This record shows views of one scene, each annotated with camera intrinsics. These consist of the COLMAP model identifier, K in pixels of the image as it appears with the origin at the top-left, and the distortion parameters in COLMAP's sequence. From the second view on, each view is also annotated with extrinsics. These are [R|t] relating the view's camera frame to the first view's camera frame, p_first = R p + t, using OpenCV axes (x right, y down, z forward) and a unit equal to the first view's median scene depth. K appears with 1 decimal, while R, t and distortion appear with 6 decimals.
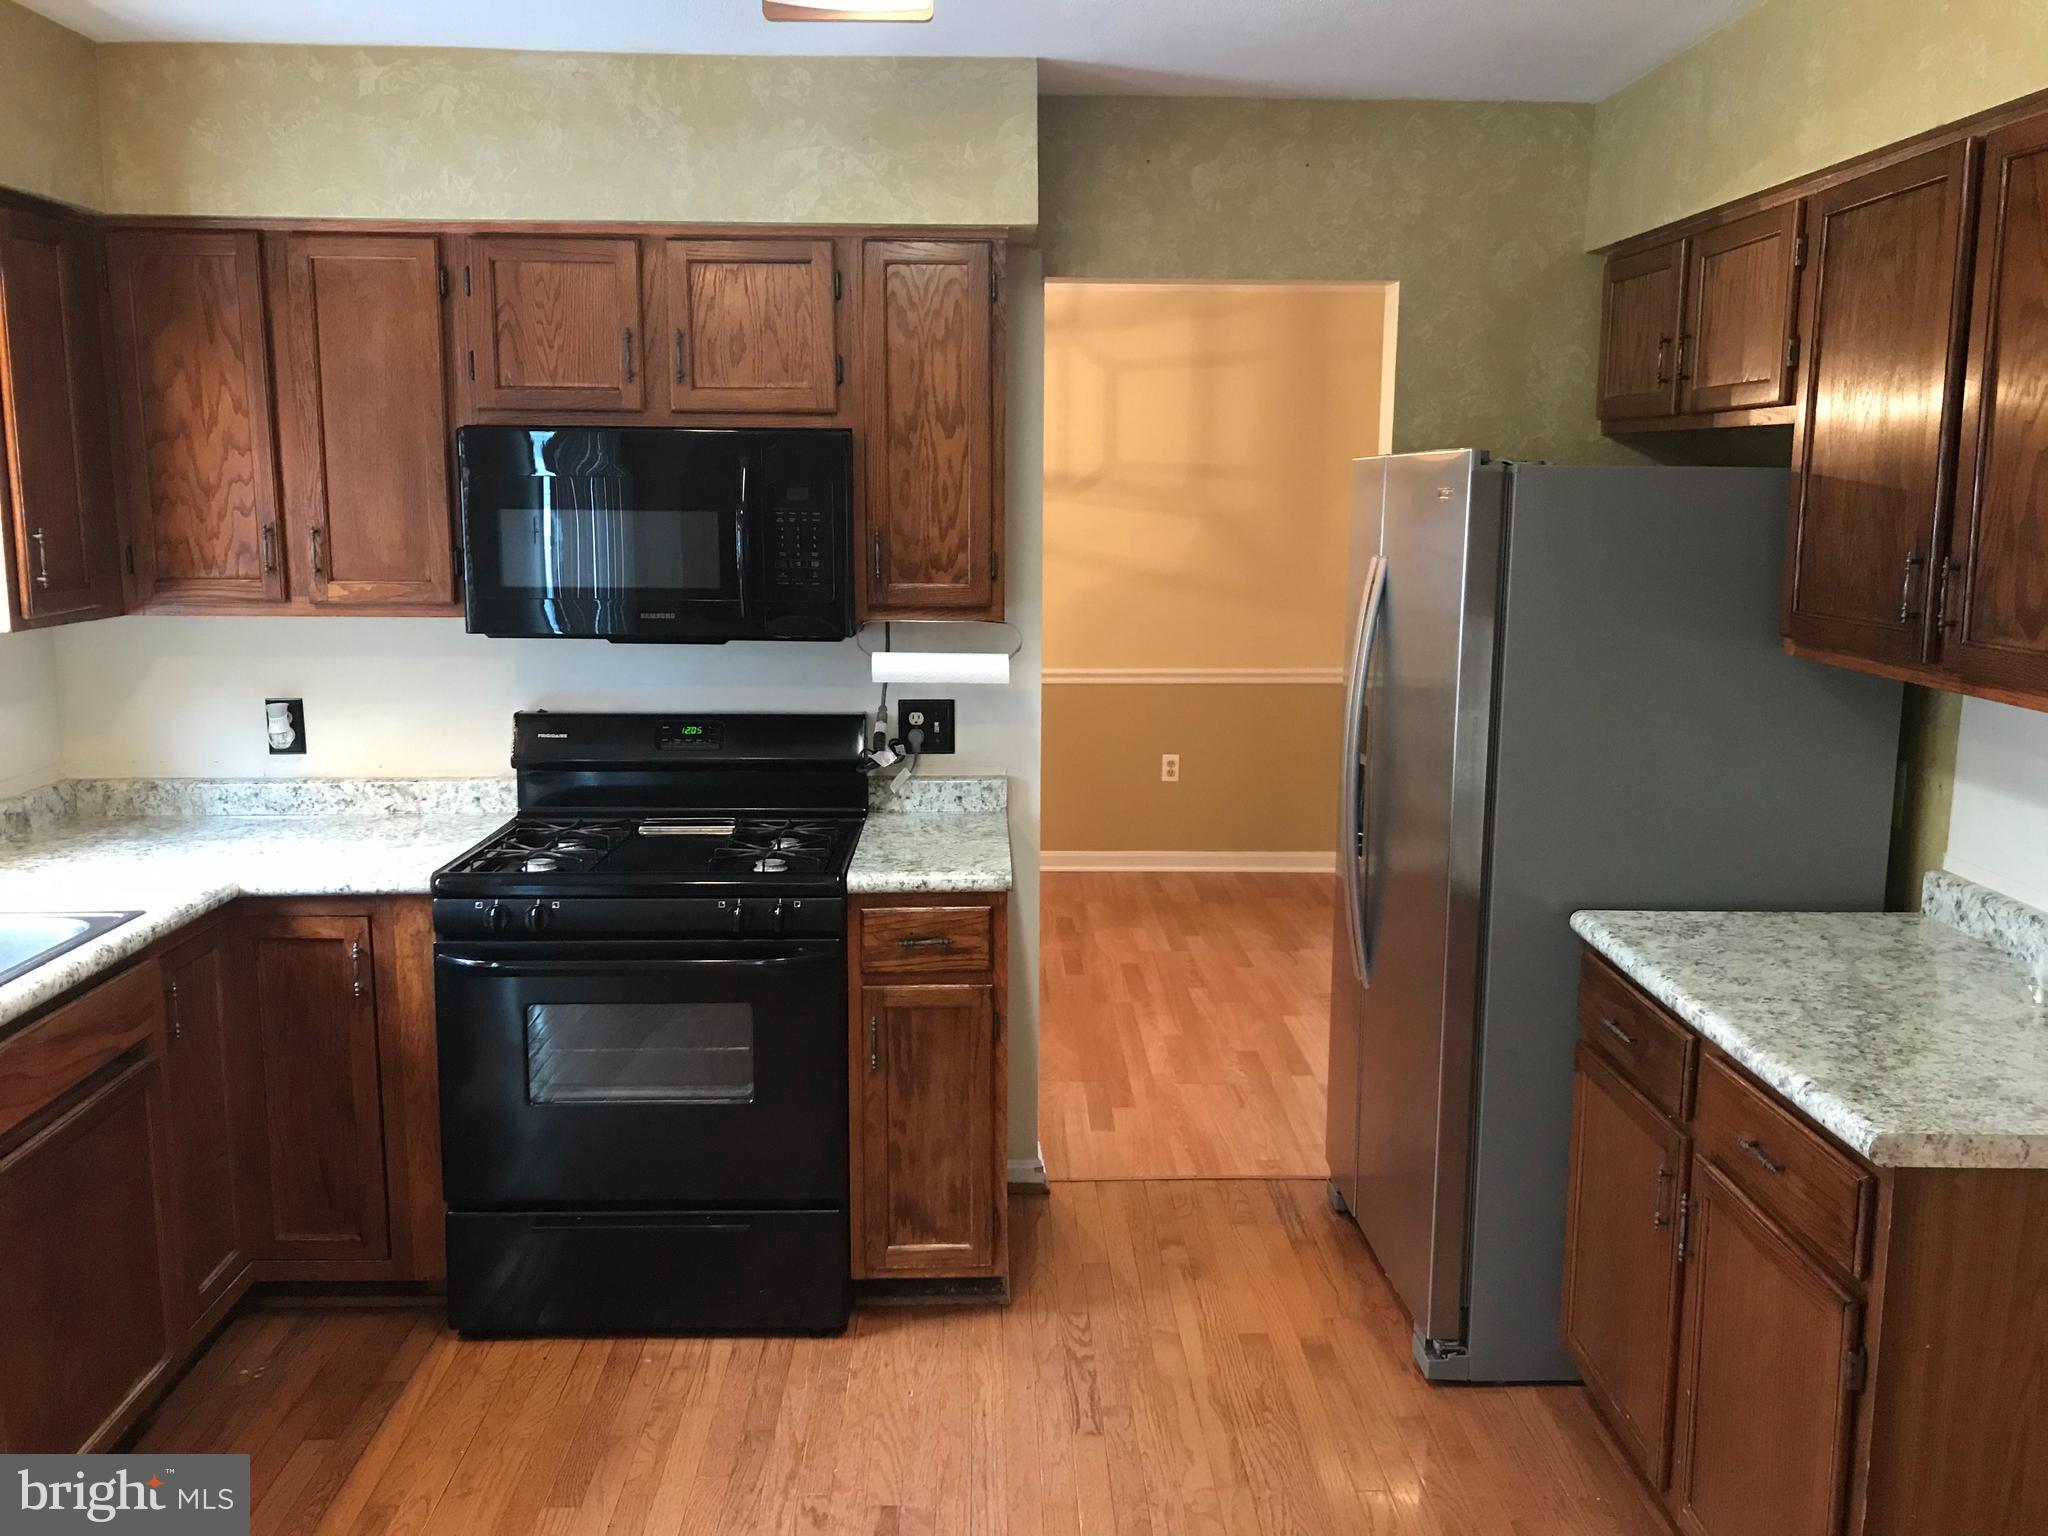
lens RADIAL K [[1664.4, 0, 1019.8], [0, 1664.4, 745.8], [0, 0, 1]] dist [0.049343, -0.059396]
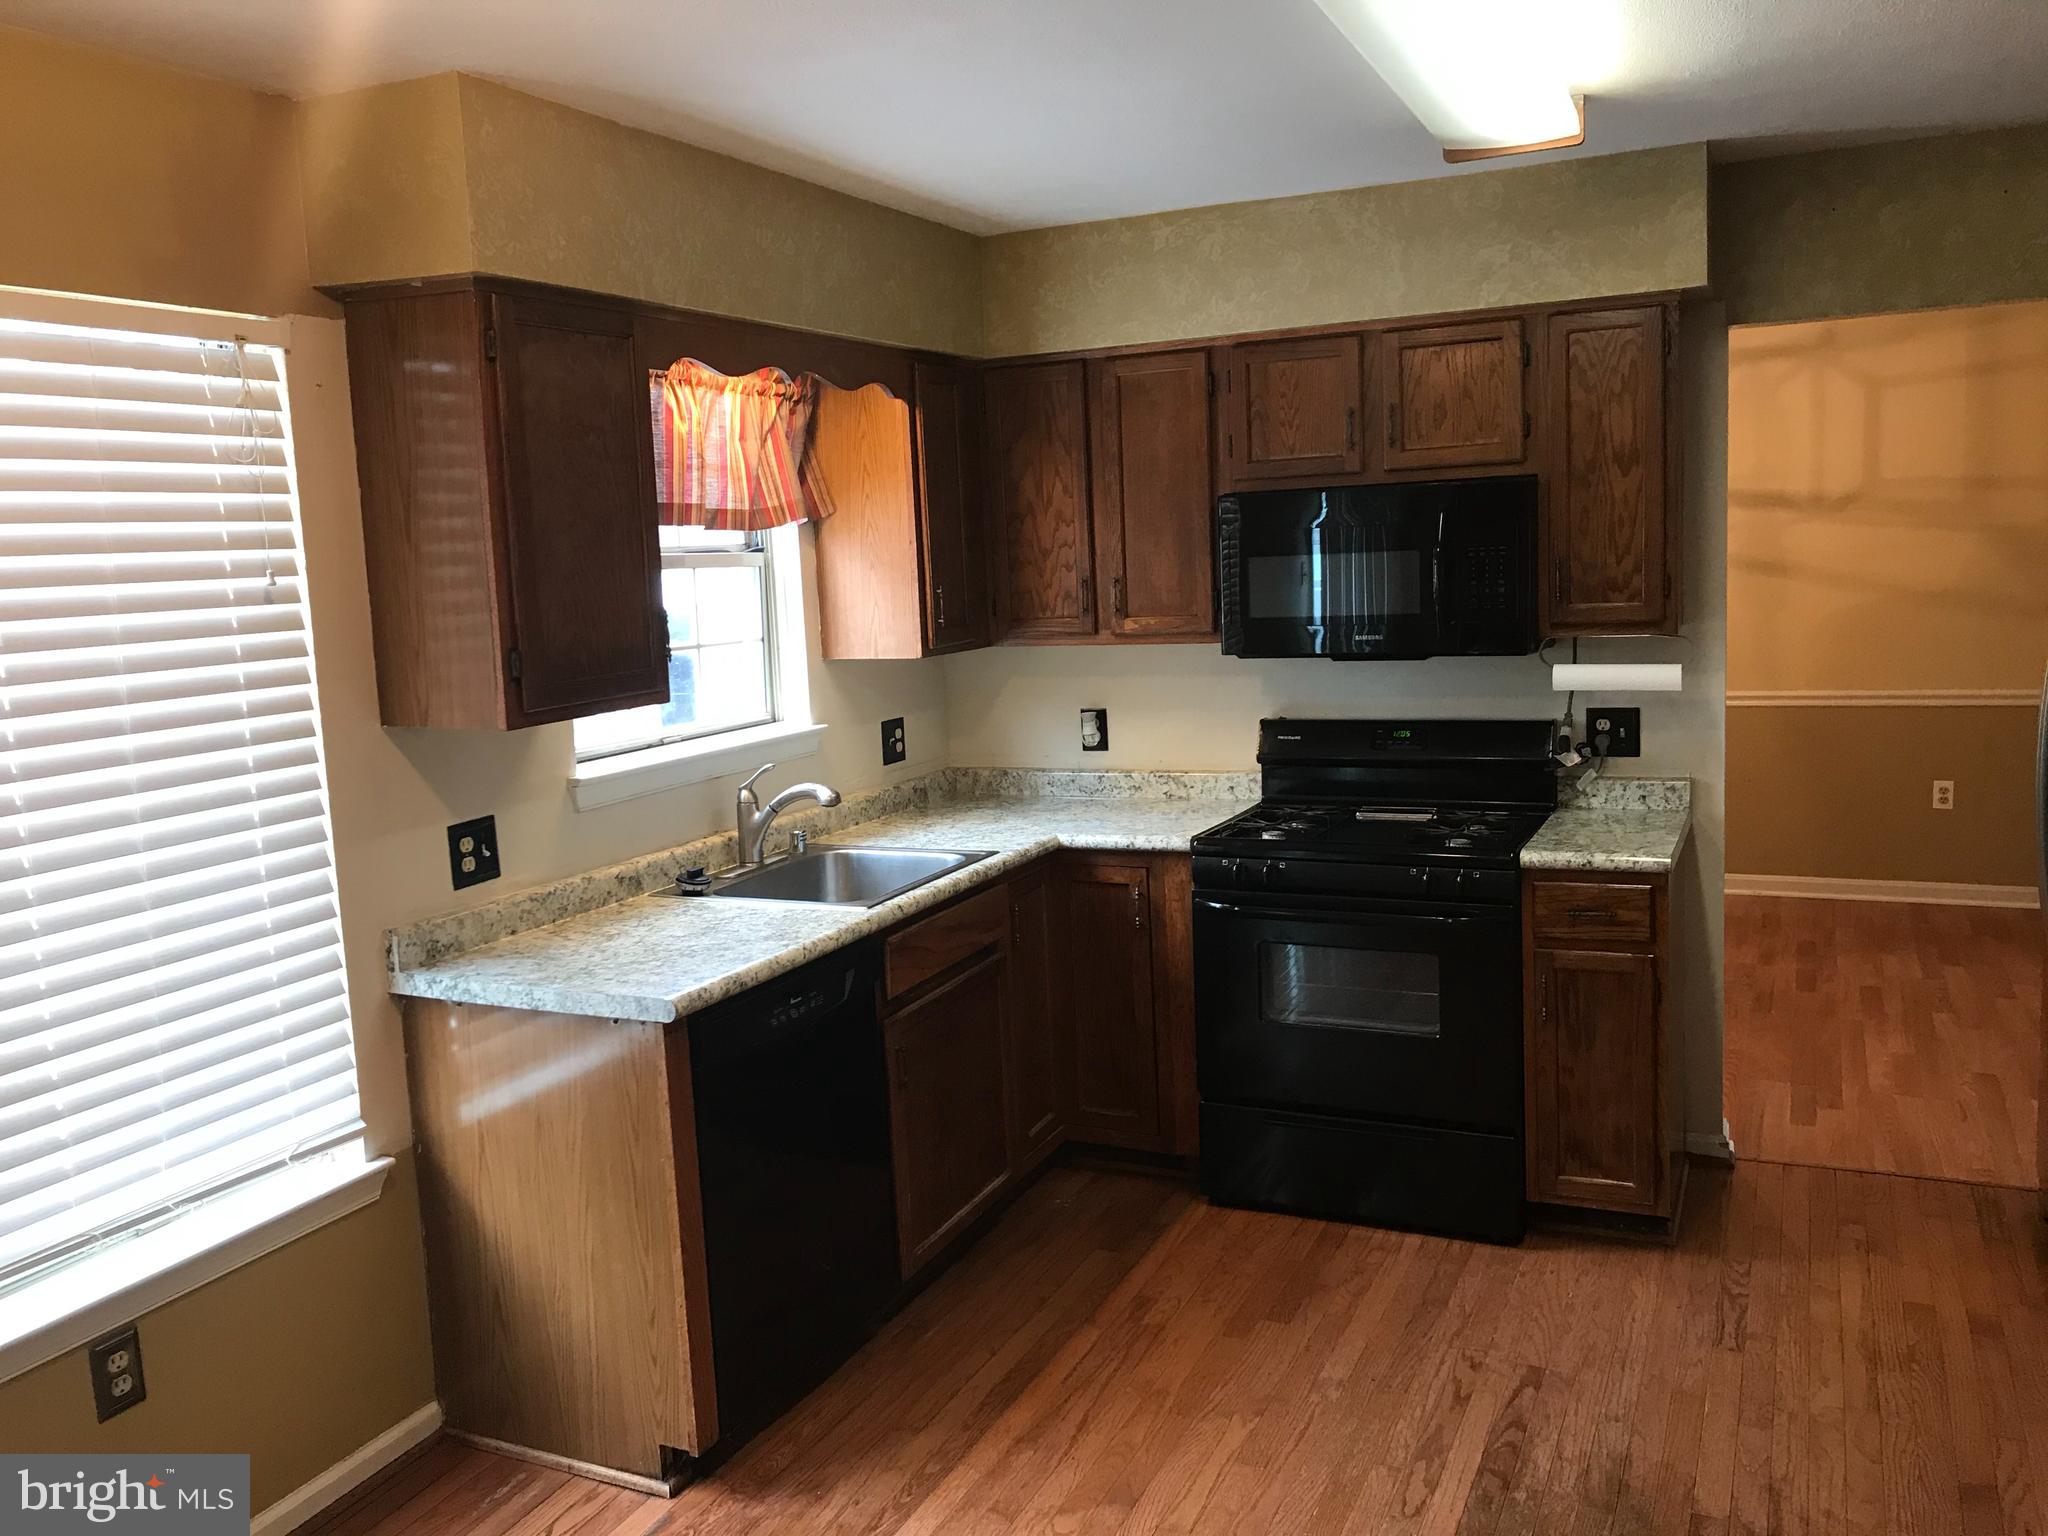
lens RADIAL K [[1659.3, 0, 1015.5], [0, 1659.3, 746.6], [0, 0, 1]] dist [0.052939, -0.066168]
pose [[0.892686, 0.008974, -0.450591, 0.103593], [-0.019598, 0.999629, -0.018918, 0.030612], [0.450254, 0.025718, 0.892530, -0.209573]]
